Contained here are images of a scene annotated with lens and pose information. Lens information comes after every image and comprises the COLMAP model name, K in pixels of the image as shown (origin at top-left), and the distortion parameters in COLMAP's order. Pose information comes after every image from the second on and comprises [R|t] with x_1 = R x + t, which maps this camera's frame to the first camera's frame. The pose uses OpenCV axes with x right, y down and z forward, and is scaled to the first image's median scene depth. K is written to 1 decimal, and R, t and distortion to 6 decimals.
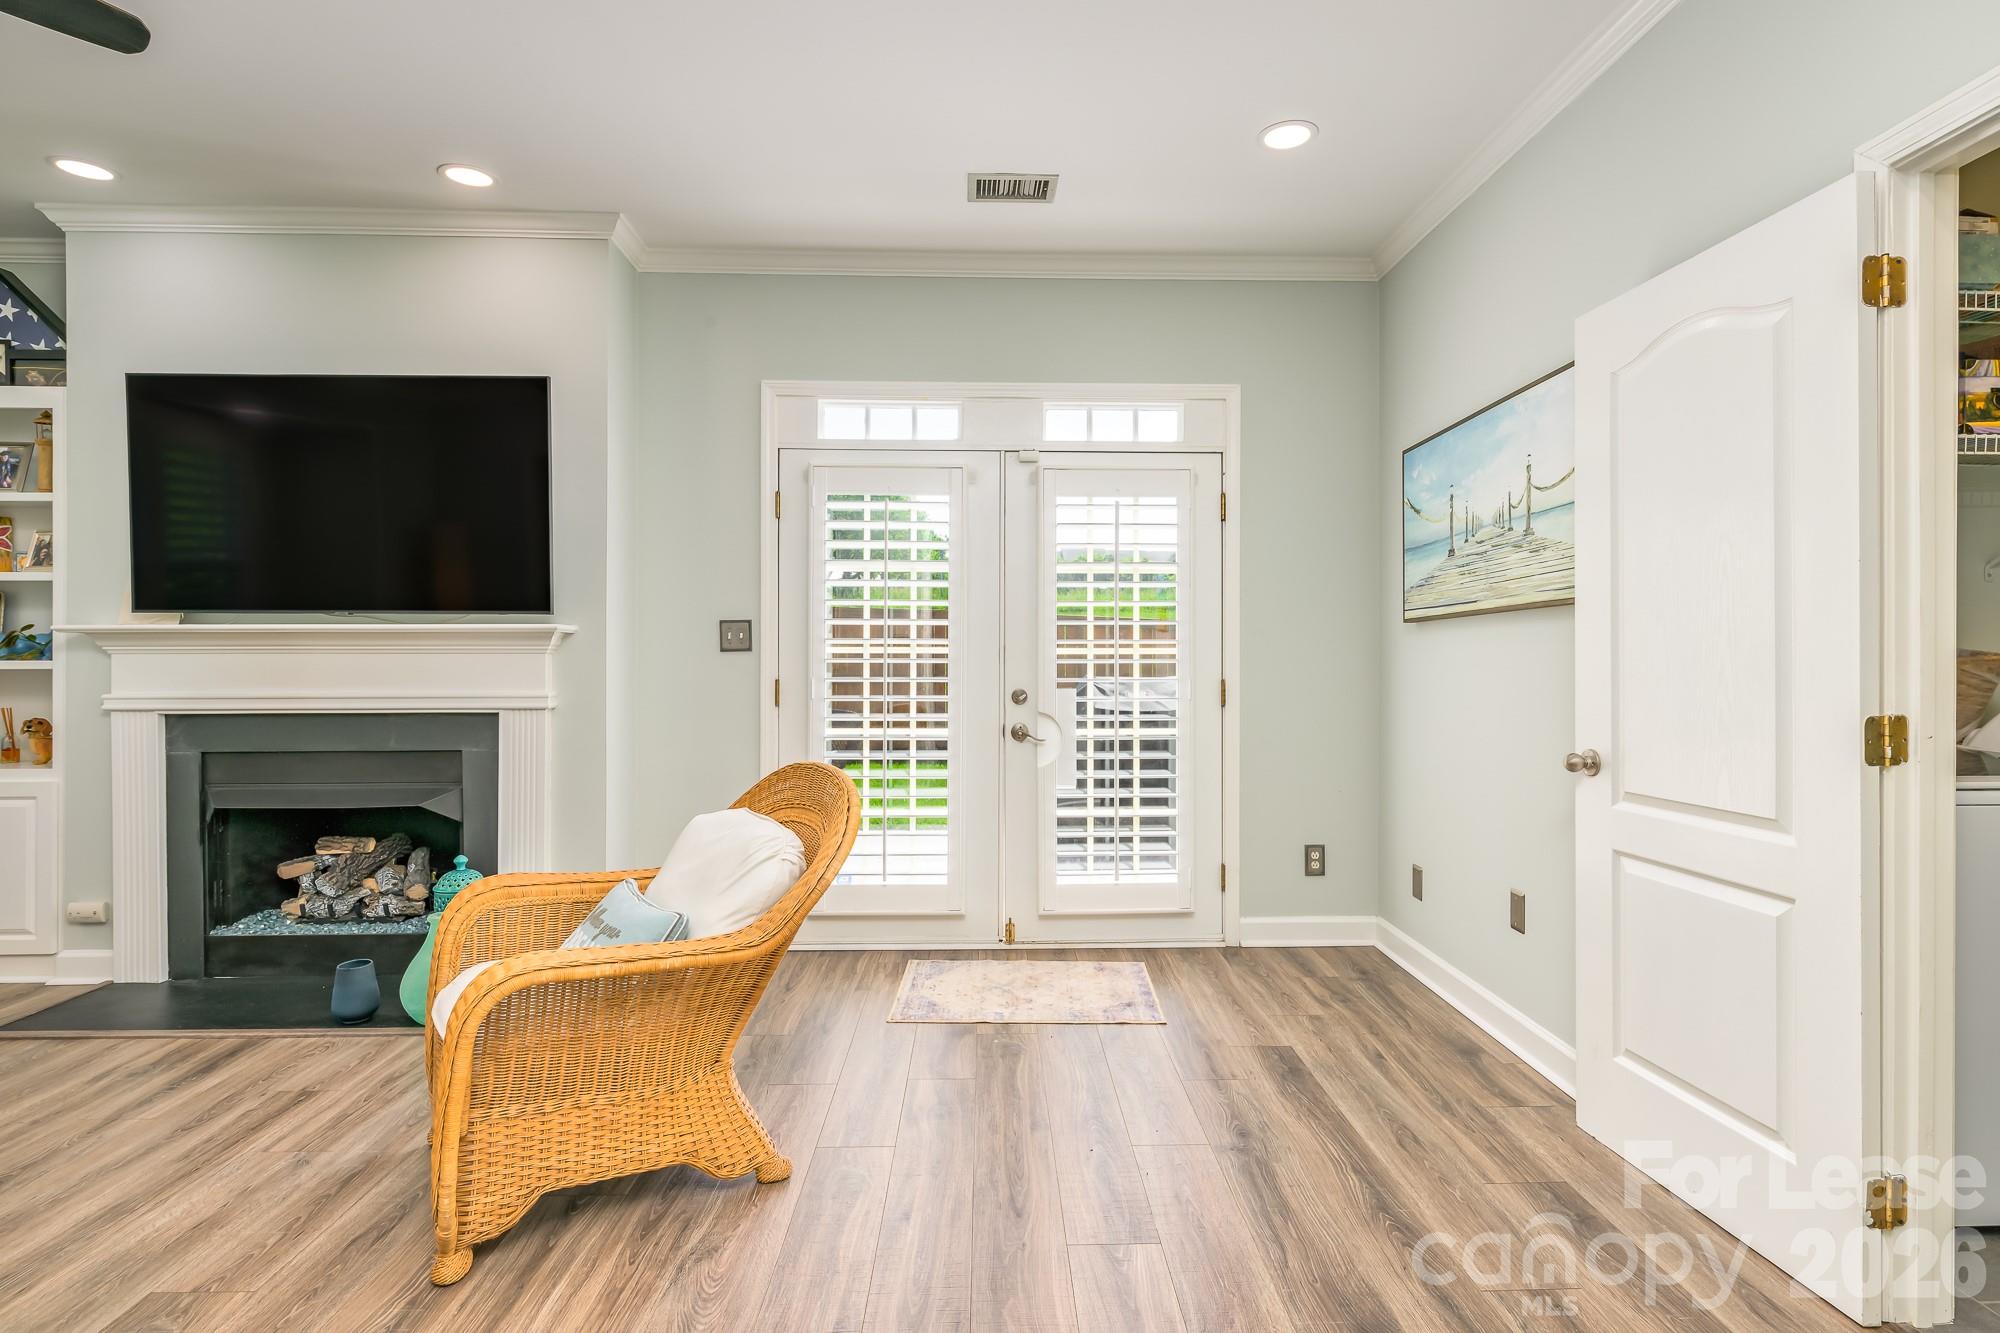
lens RADIAL K [[985.9, 0, 1026.8], [0, 985.9, 657.5], [0, 0, 1]] dist [0.002156, -0.000288]
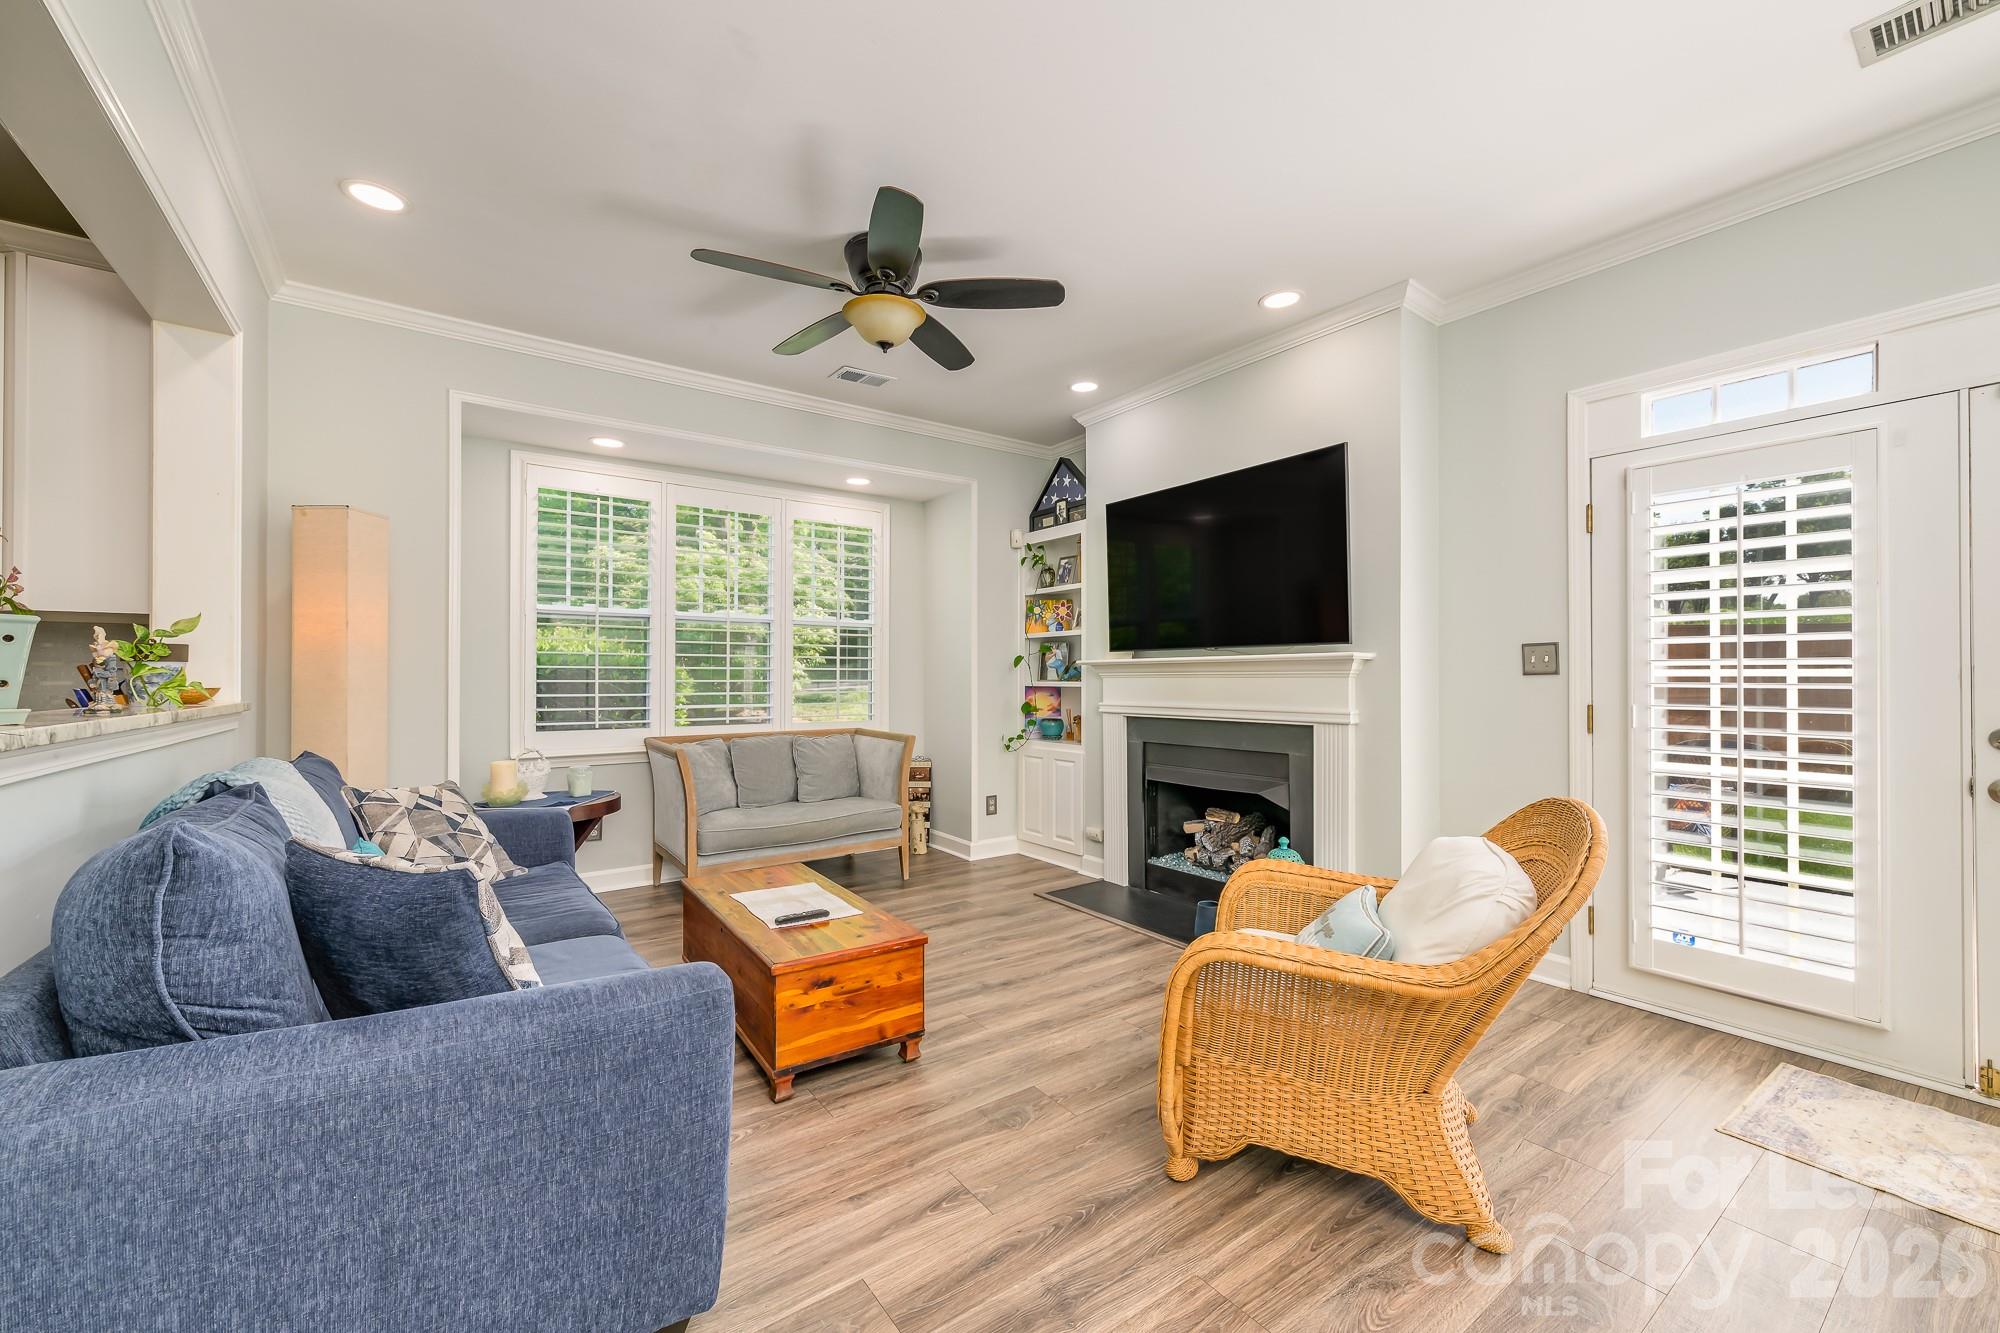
lens RADIAL K [[794.2, 0, 1008.2], [0, 794.2, 669.8], [0, 0, 1]] dist [-0.000132, -0.000014]
pose [[0.557655, -0.008932, -0.830025, 0.073719], [-0.002667, 0.999918, -0.012552, 0.000018], [0.830069, 0.009214, 0.557585, 0.135877]]
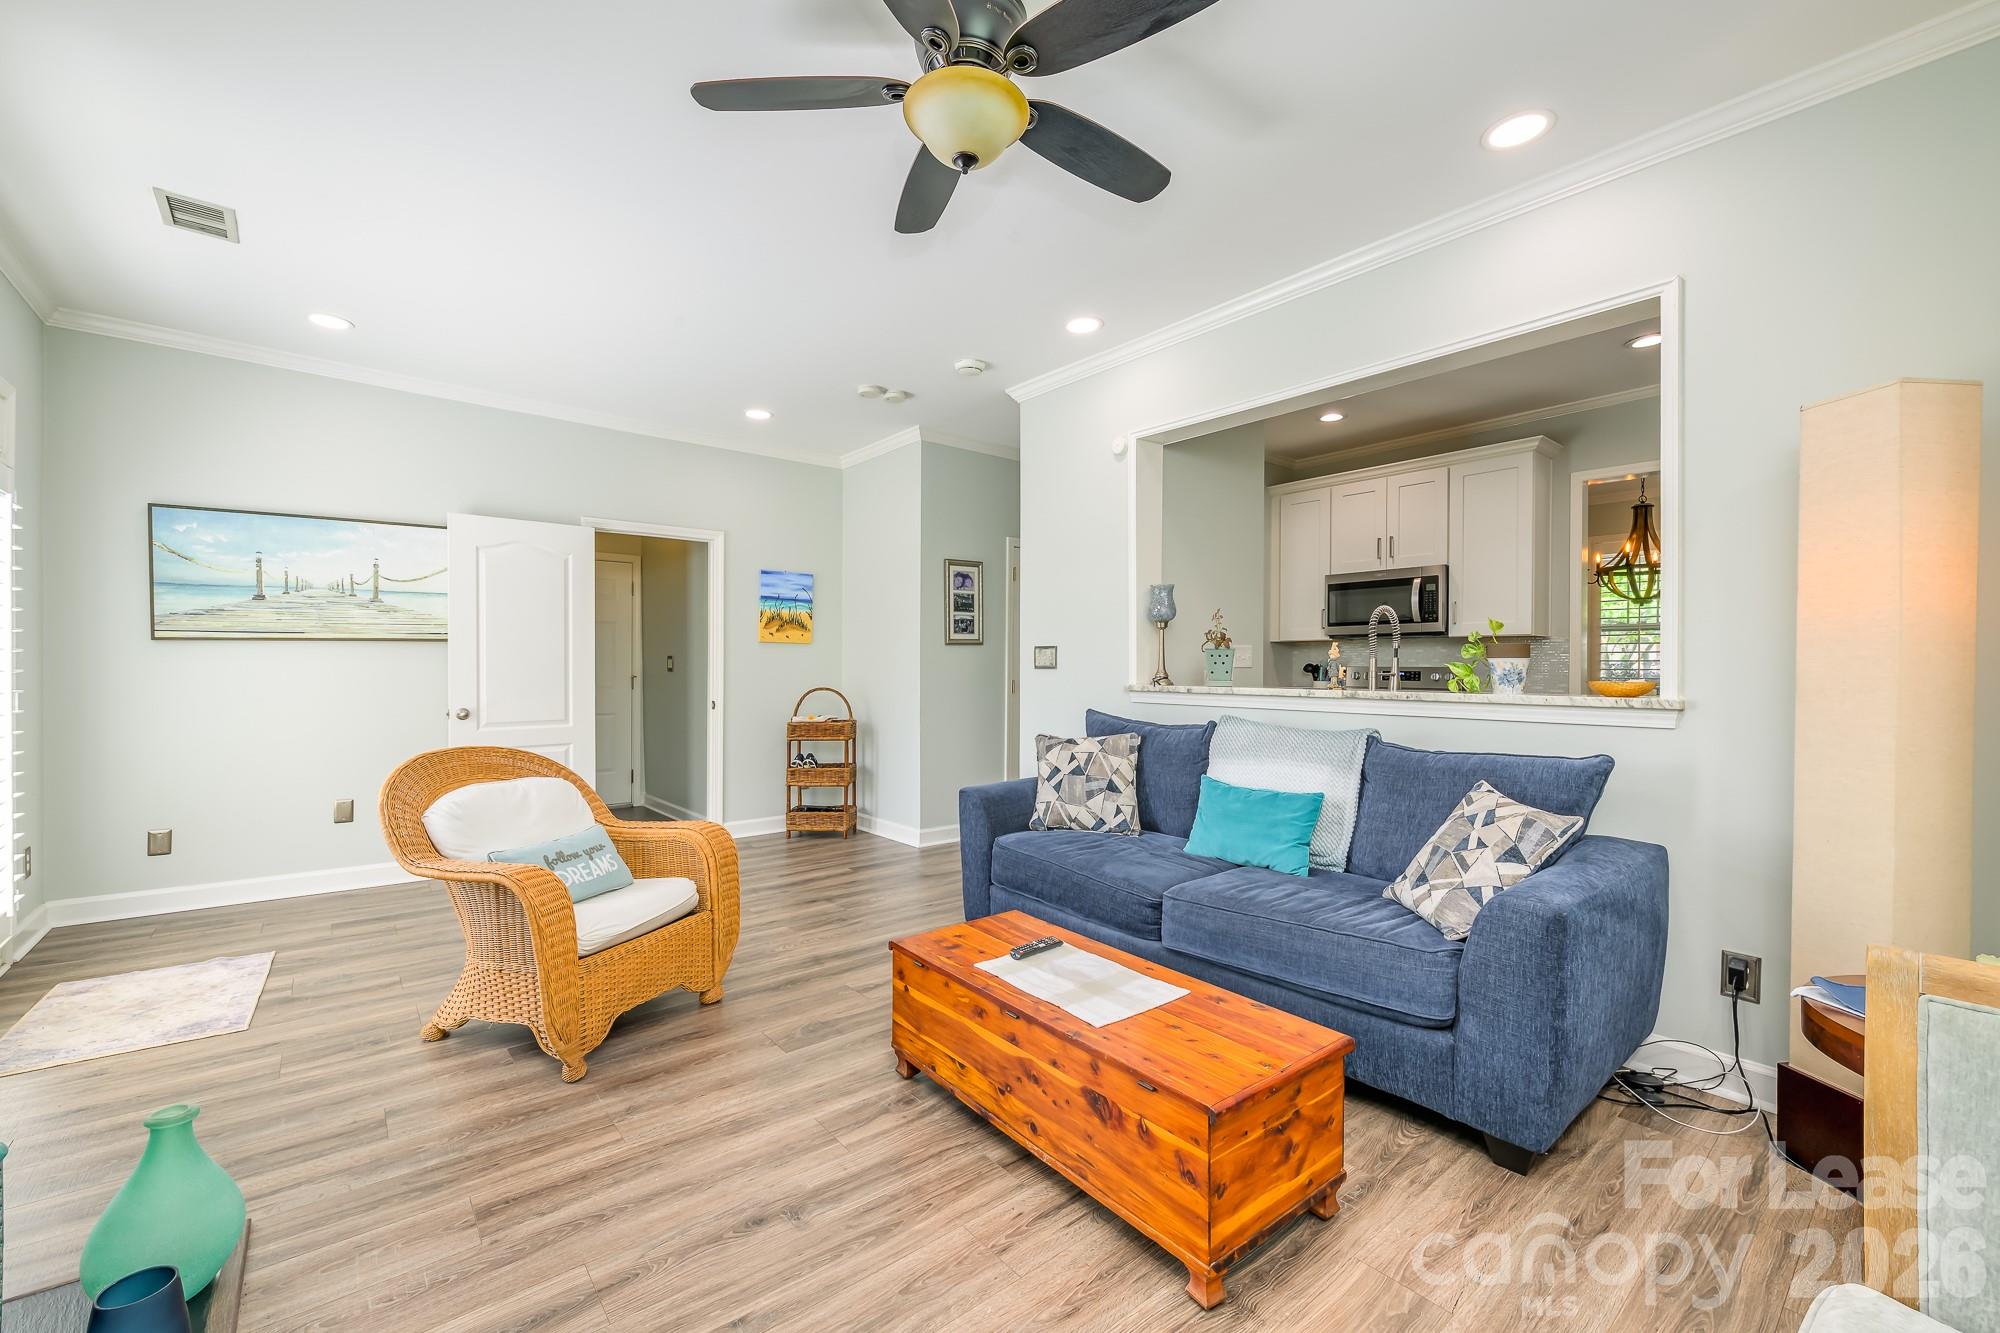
lens RADIAL K [[794.2, 0, 1008.2], [0, 794.2, 669.8], [0, 0, 1]] dist [-0.000132, -0.000014]
pose [[-0.624015, -0.006298, 0.781387, -1.135786], [0.002354, 0.999948, 0.009940, -0.006350], [-0.781408, 0.008042, -0.623968, 0.807970]]
